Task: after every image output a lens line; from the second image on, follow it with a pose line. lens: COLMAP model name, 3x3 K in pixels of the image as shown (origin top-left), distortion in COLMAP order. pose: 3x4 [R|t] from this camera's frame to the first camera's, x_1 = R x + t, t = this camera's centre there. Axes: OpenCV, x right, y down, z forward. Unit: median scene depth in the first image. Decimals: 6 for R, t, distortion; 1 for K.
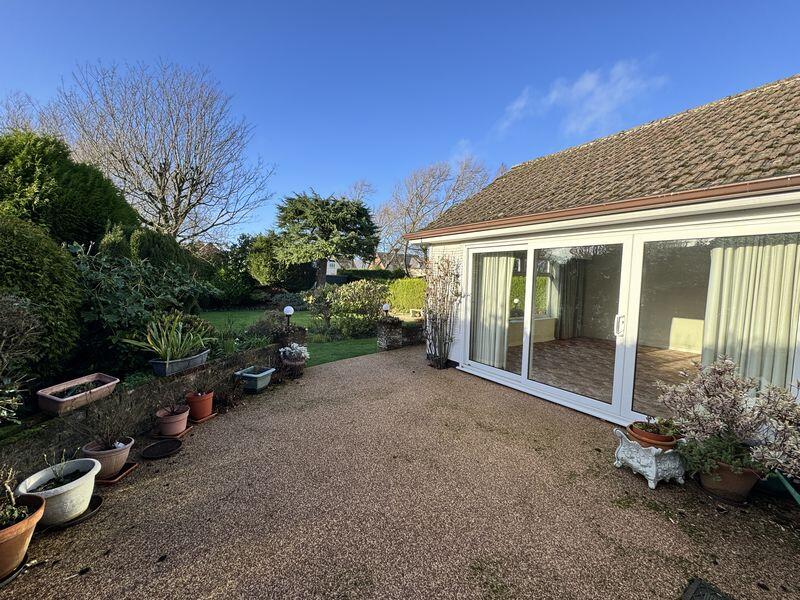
lens RADIAL K [[319.0, 0, 400.0], [0, 319.0, 300.0], [0, 0, 1]] dist [-0.005705, -0.000039]
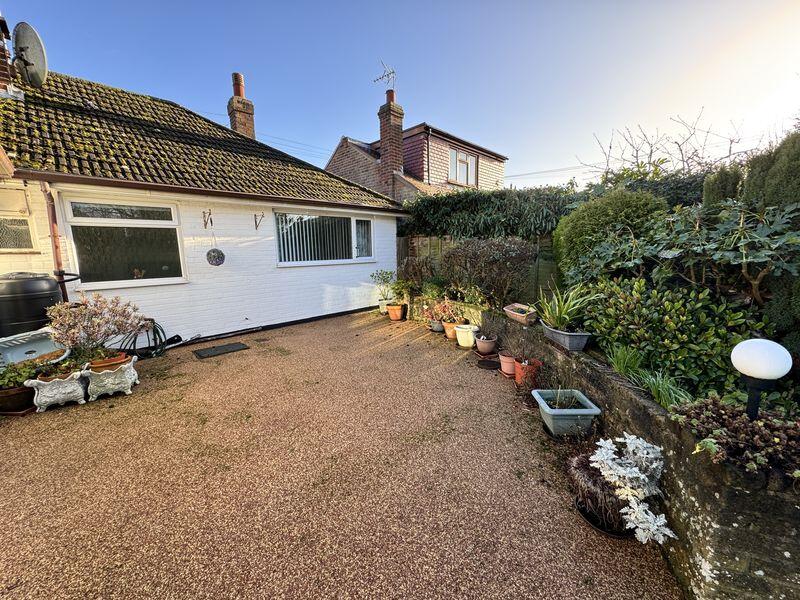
lens RADIAL K [[319.0, 0, 400.0], [0, 319.0, 300.0], [0, 0, 1]] dist [-0.005705, -0.000039]
pose [[-0.982158, 0.027015, -0.186108, -0.077670], [-0.014477, 0.975830, 0.218050, -0.070948], [0.187500, 0.216853, -0.958028, 1.551166]]
